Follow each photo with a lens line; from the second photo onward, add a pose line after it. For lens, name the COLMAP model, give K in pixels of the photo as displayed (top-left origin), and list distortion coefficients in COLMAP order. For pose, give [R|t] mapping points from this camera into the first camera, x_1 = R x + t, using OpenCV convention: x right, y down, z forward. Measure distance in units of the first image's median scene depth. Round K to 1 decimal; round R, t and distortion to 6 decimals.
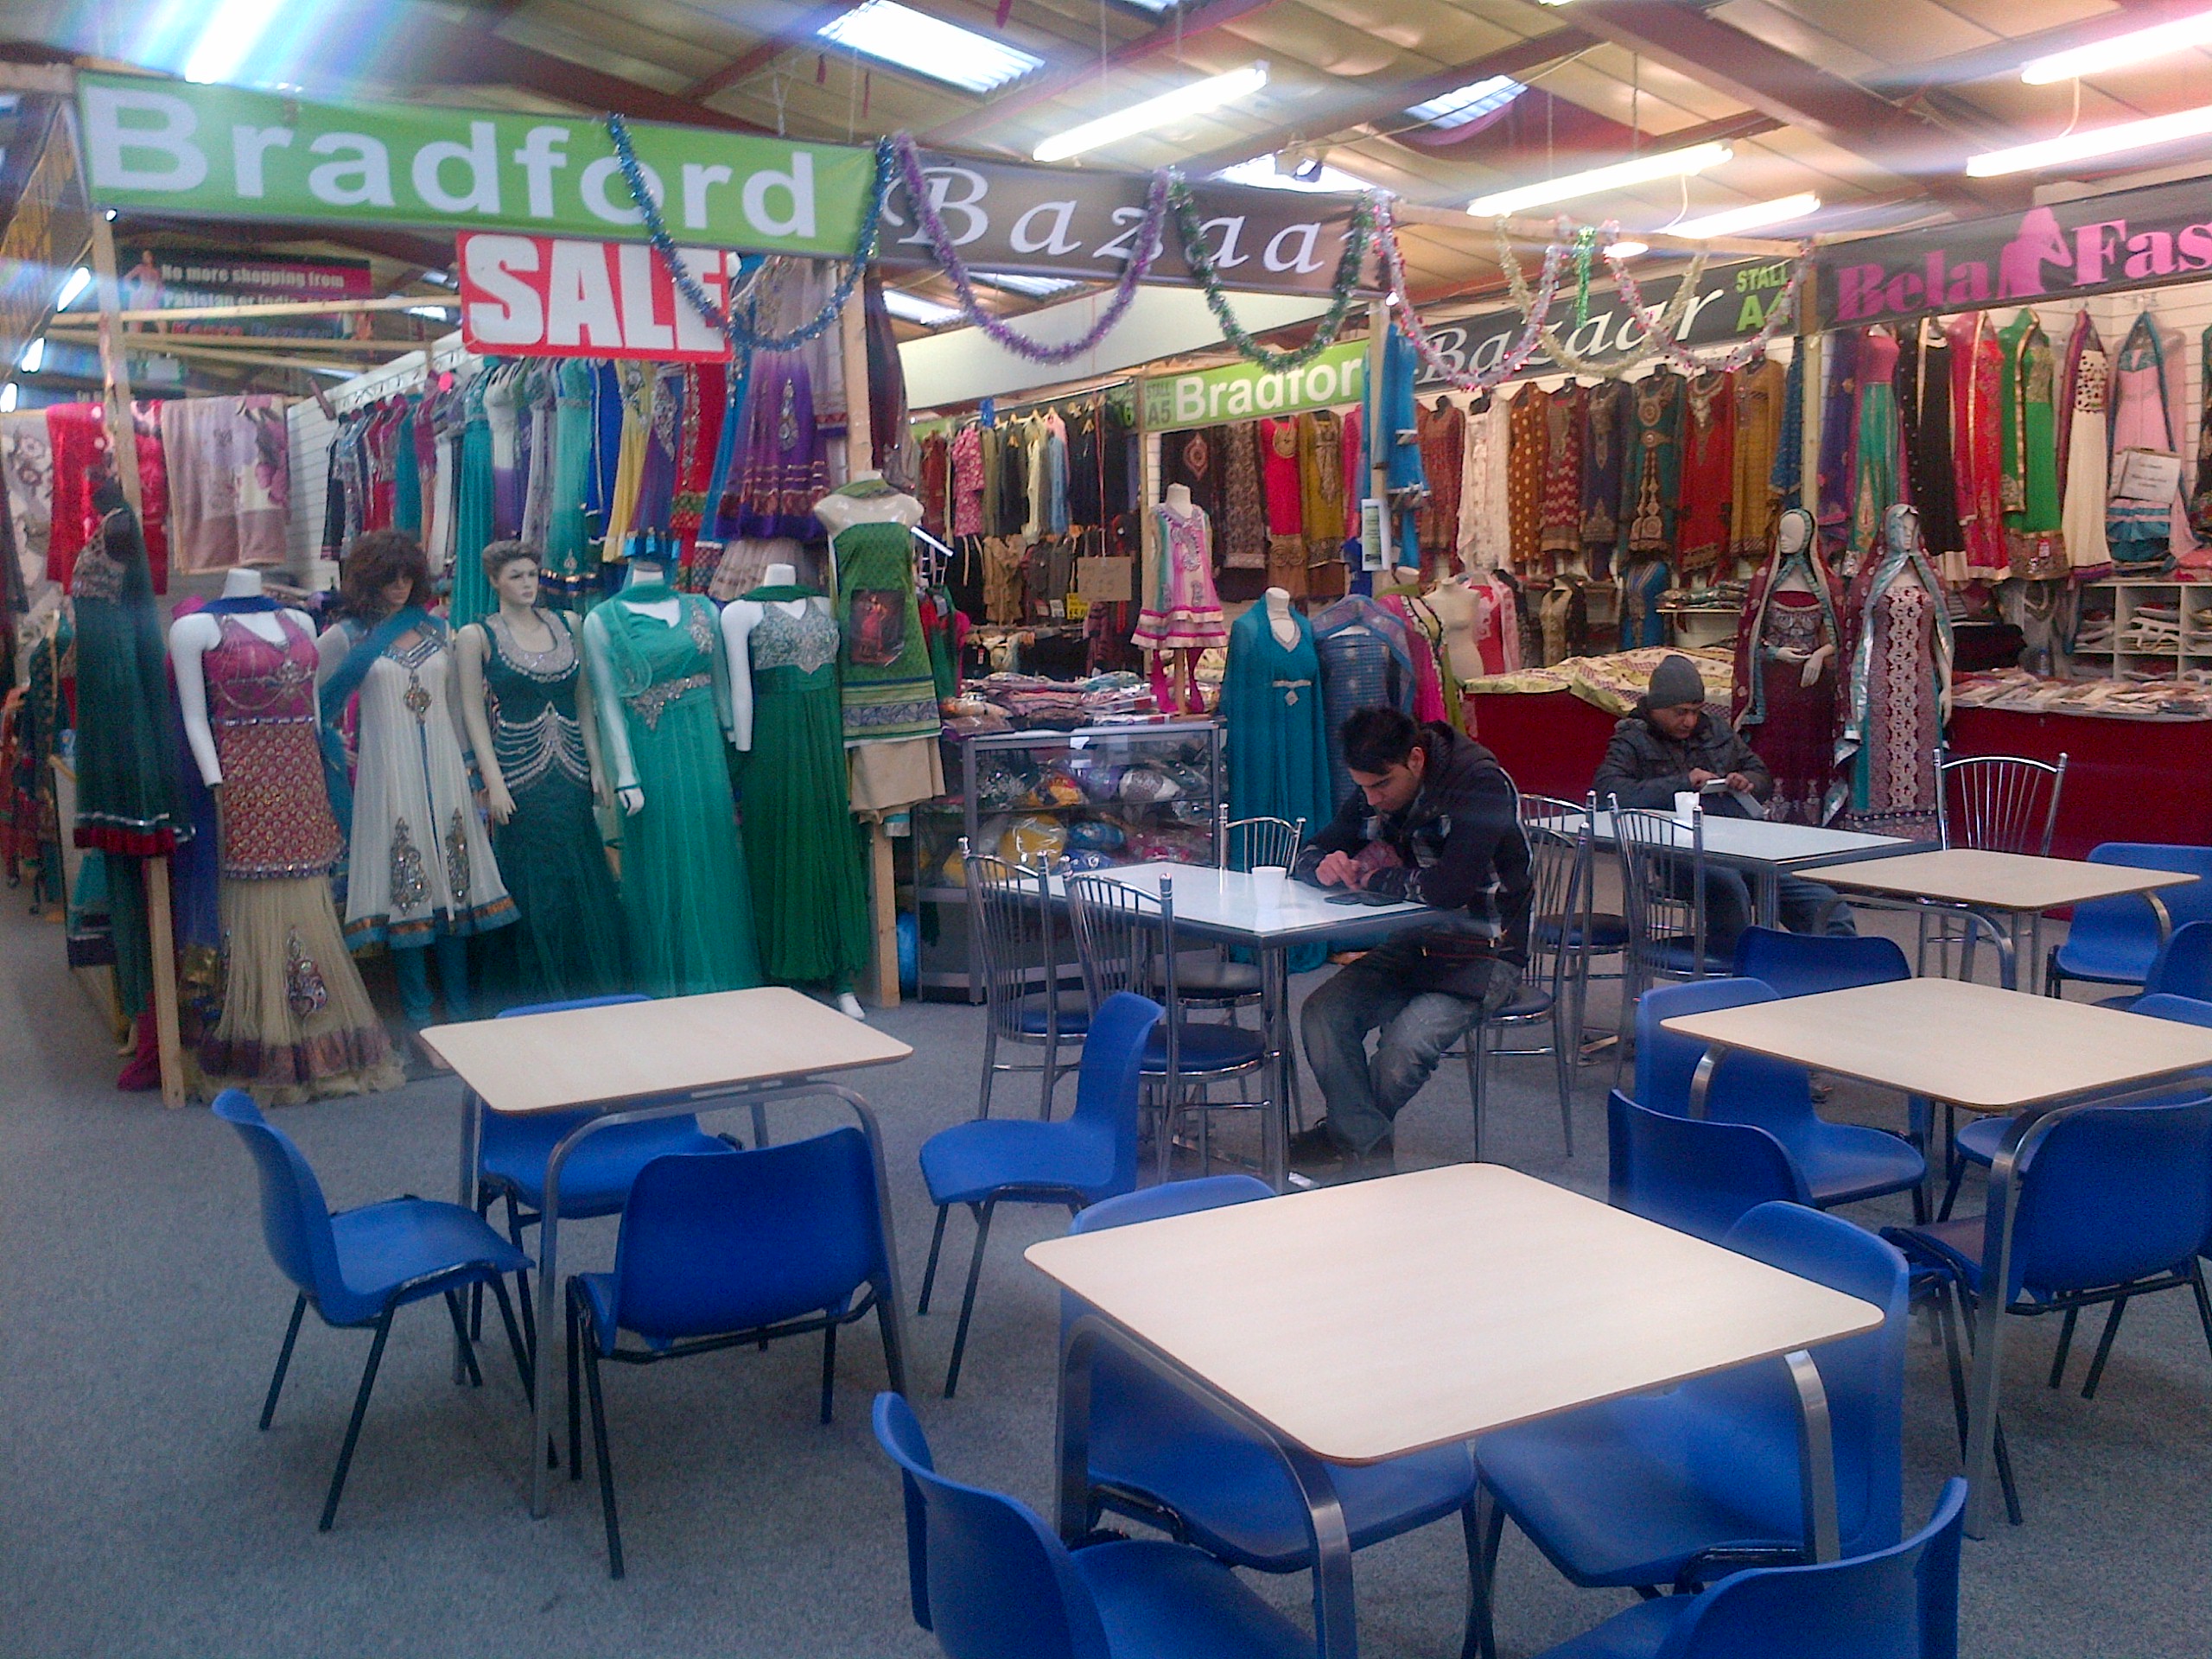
lens RADIAL K [[2064.8, 0, 1103.5], [0, 2064.8, 821.3], [0, 0, 1]] dist [0.001744, 0.000000]
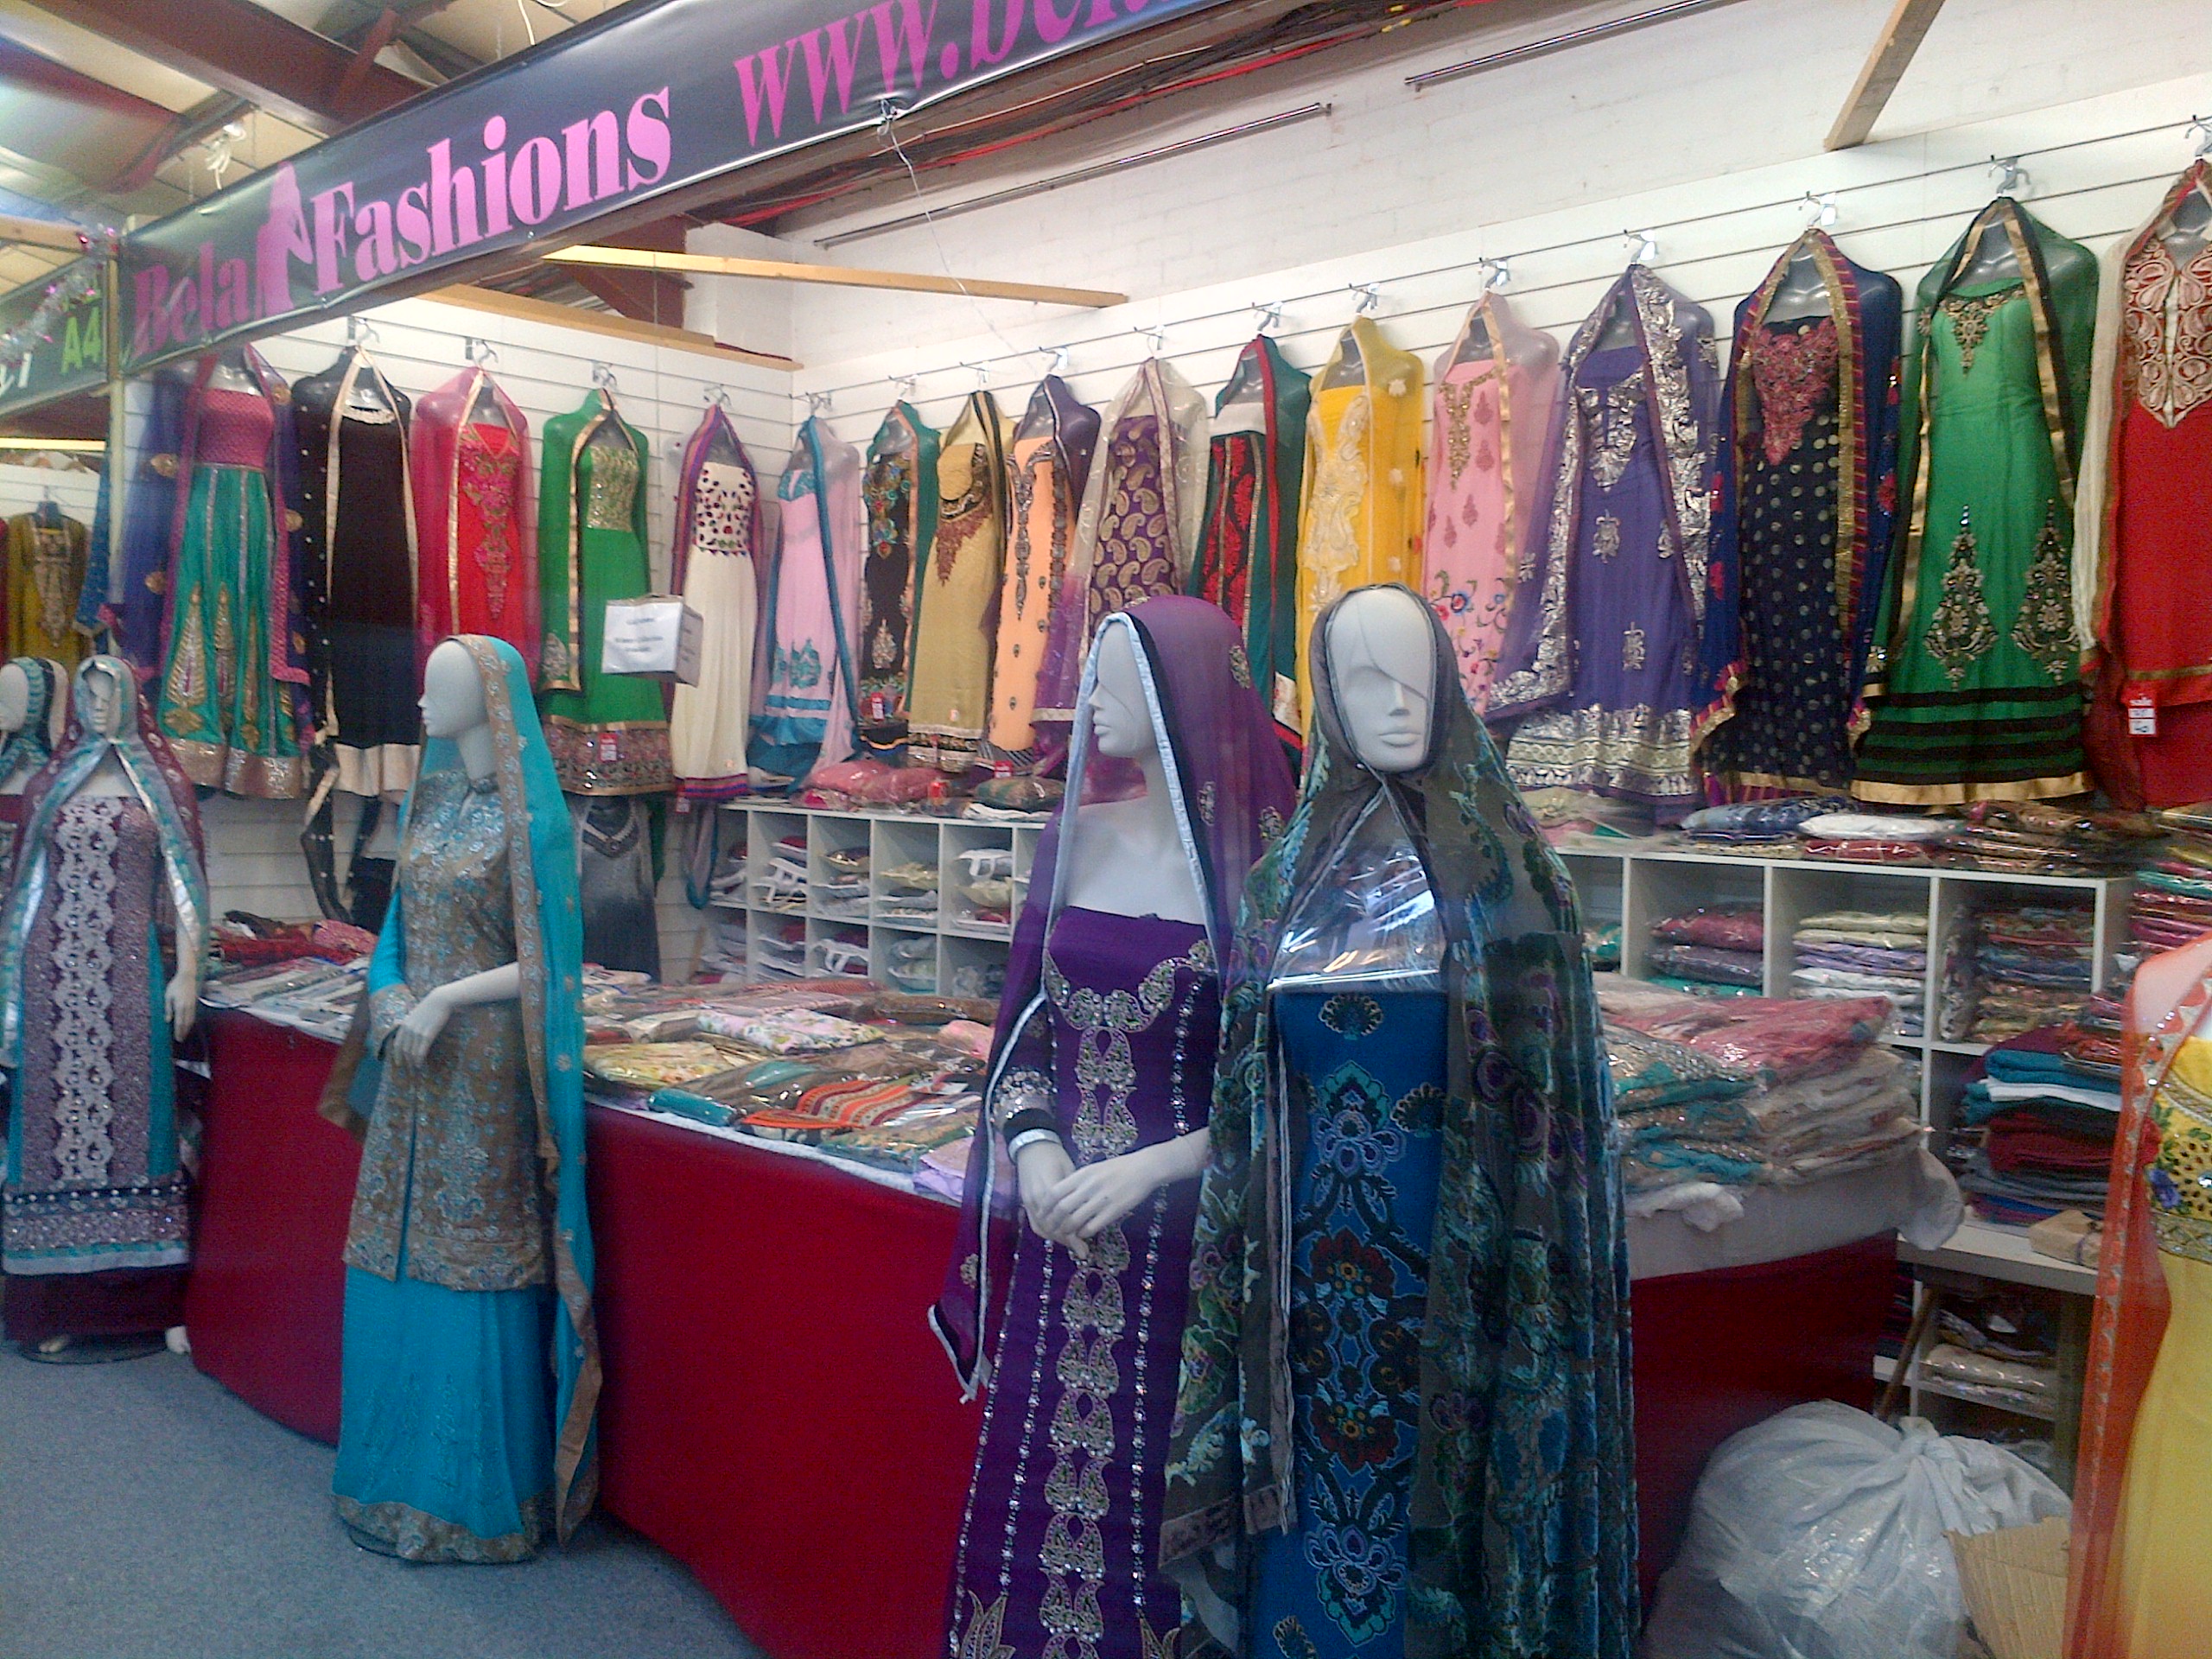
lens RADIAL K [[2064.8, 0, 1109.8], [0, 2064.8, 834.9], [0, 0, 1]] dist [0.001744, 0.000000]
pose [[0.971965, 0.043336, 0.231098, 0.455631], [-0.024979, 0.996338, -0.081776, -0.054235], [-0.233795, 0.073711, 0.969488, 0.322969]]
